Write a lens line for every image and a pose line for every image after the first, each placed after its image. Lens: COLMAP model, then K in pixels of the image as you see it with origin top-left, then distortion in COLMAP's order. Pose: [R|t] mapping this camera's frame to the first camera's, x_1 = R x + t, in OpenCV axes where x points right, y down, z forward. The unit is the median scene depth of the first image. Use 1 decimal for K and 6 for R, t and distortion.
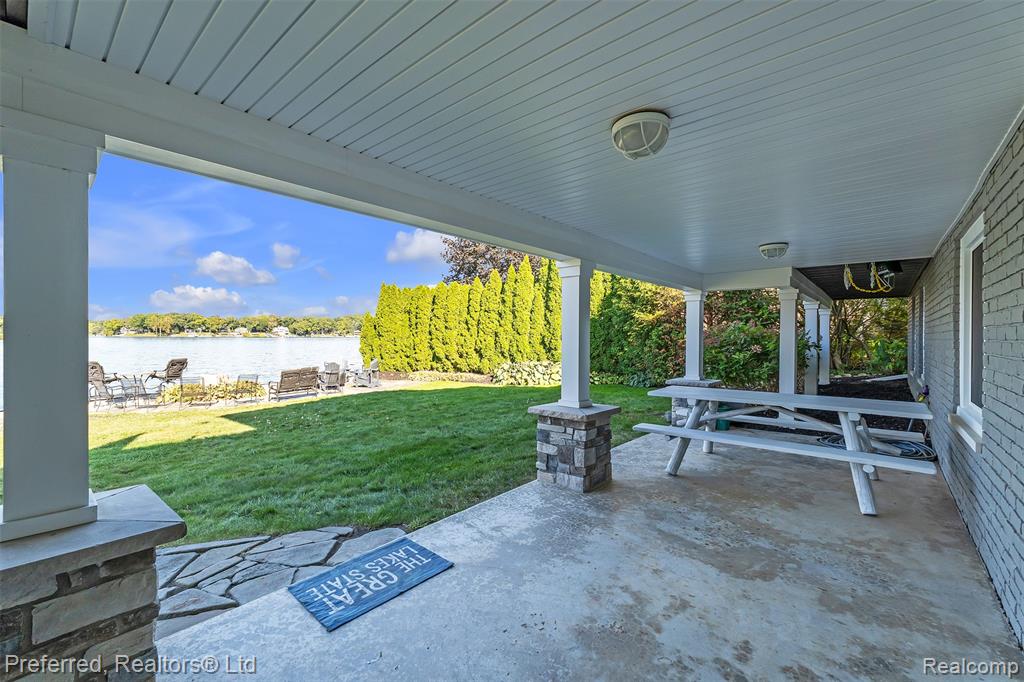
lens RADIAL K [[427.7, 0, 512.2], [0, 427.7, 336.3], [0, 0, 1]] dist [0.003089, -0.000106]
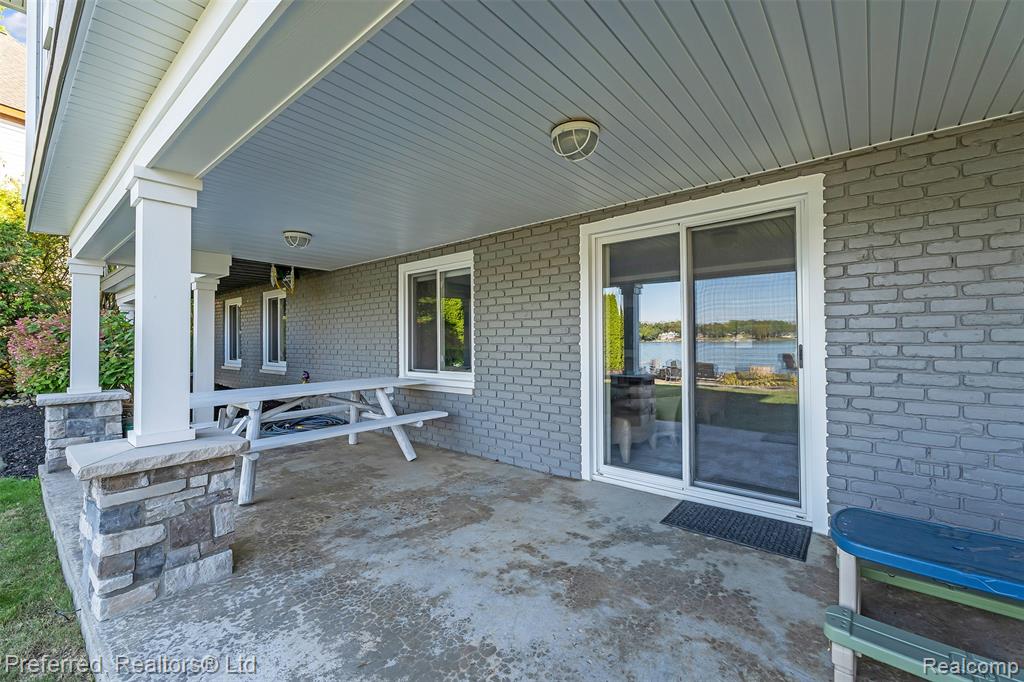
lens RADIAL K [[427.7, 0, 512.2], [0, 427.7, 336.3], [0, 0, 1]] dist [0.003089, -0.000106]
pose [[-0.014200, 0.010634, 0.999843, -0.453871], [0.002971, 0.999939, -0.010592, 0.040760], [-0.999895, 0.002821, -0.014231, 0.626693]]
